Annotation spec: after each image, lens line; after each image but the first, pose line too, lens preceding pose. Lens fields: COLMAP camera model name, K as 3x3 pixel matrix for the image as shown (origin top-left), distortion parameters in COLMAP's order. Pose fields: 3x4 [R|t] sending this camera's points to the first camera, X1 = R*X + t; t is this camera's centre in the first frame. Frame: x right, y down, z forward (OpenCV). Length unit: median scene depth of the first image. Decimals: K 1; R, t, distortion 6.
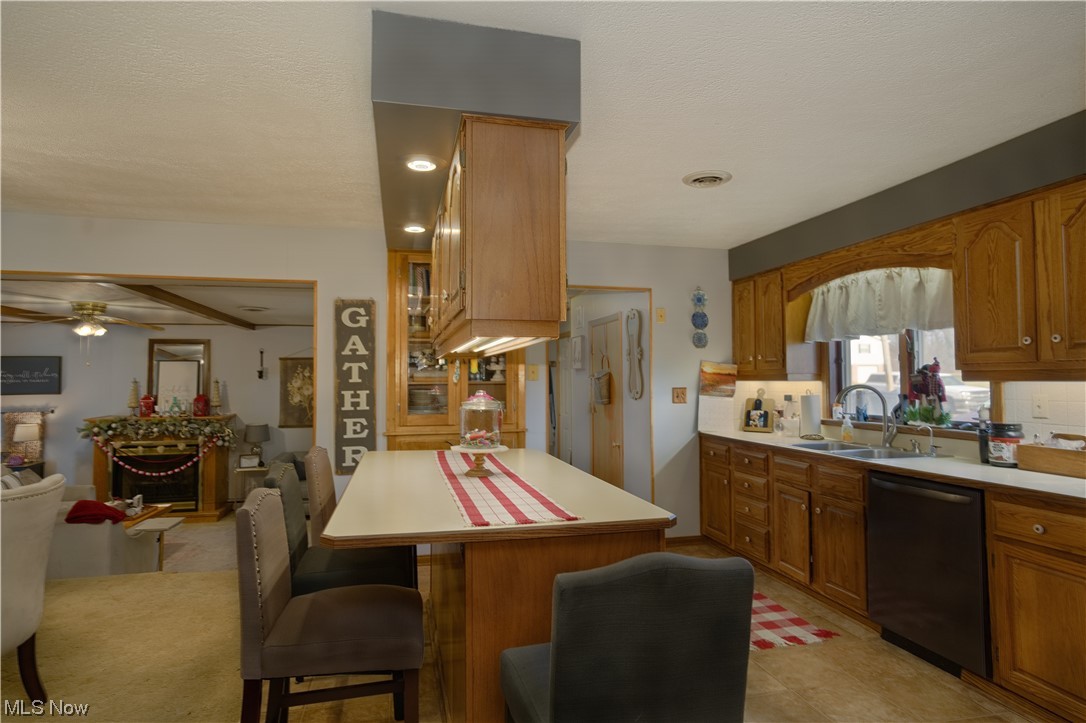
lens RADIAL K [[597.0, 0, 545.4], [0, 597.0, 362.6], [0, 0, 1]] dist [-0.025630, 0.021784]
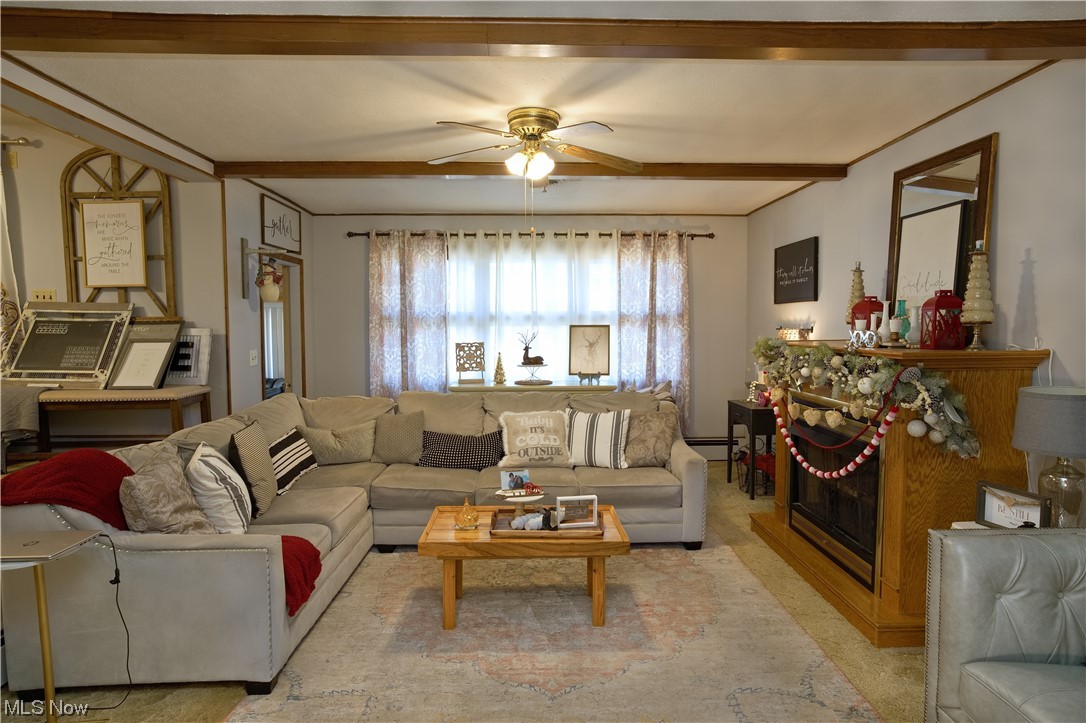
lens RADIAL K [[597.0, 0, 543.8], [0, 597.0, 364.1], [0, 0, 1]] dist [-0.025630, 0.021784]
pose [[-0.215285, 0.073360, -0.973792, -0.276147], [0.034333, 0.997127, 0.067527, 0.107512], [0.975948, -0.018895, -0.217185, 1.384361]]
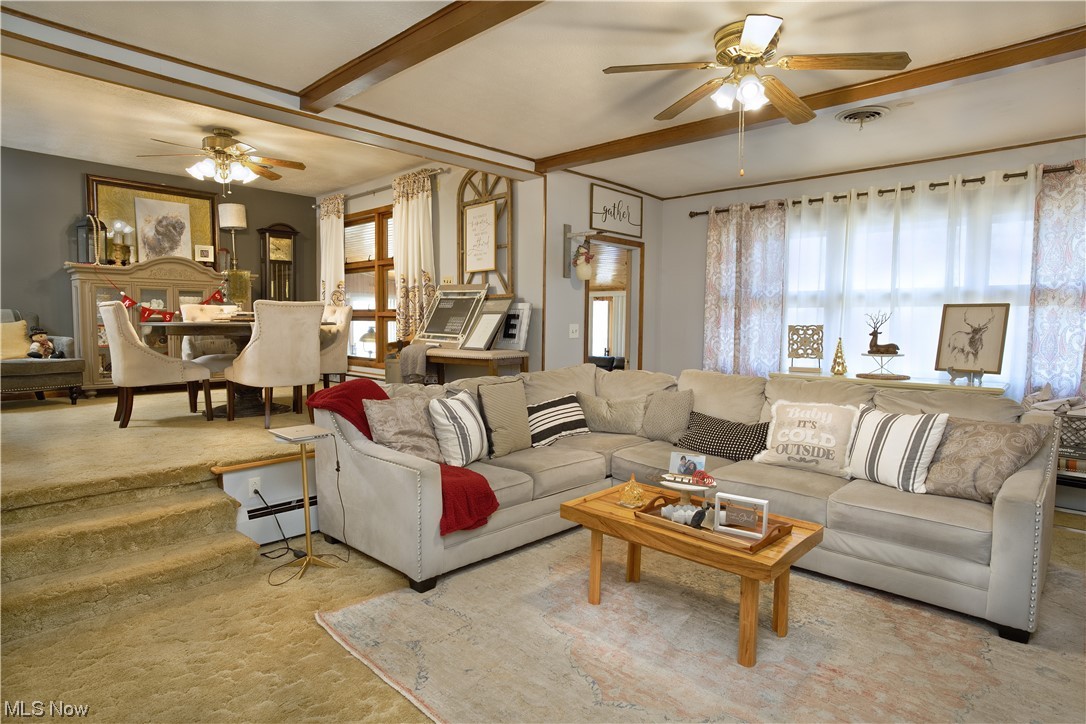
lens RADIAL K [[597.0, 0, 538.7], [0, 597.0, 357.4], [0, 0, 1]] dist [-0.025630, 0.021784]
pose [[-0.834897, 0.033439, -0.549389, -0.486181], [0.012289, 0.999036, 0.042132, 0.152891], [0.550269, 0.028425, -0.834504, 1.617381]]
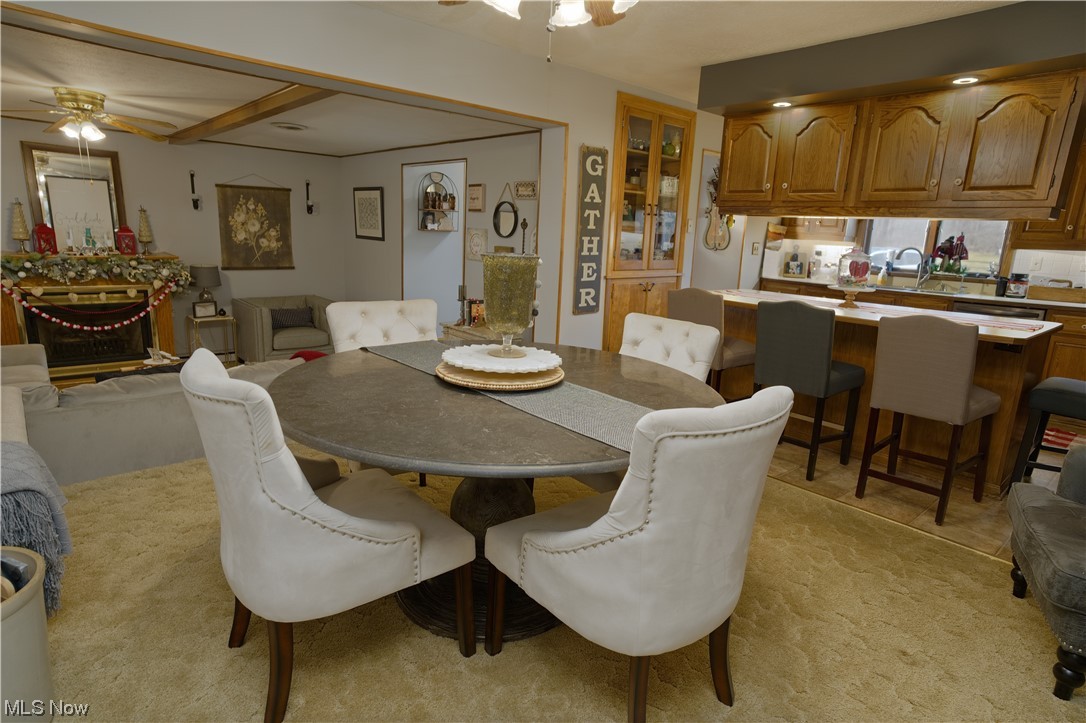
lens RADIAL K [[597.0, 0, 543.7], [0, 597.0, 362.0], [0, 0, 1]] dist [-0.025630, 0.021784]
pose [[0.881533, -0.061413, 0.468112, -0.798313], [-0.059812, 0.968988, 0.239760, 0.011541], [-0.468319, -0.239354, 0.850521, 0.062228]]
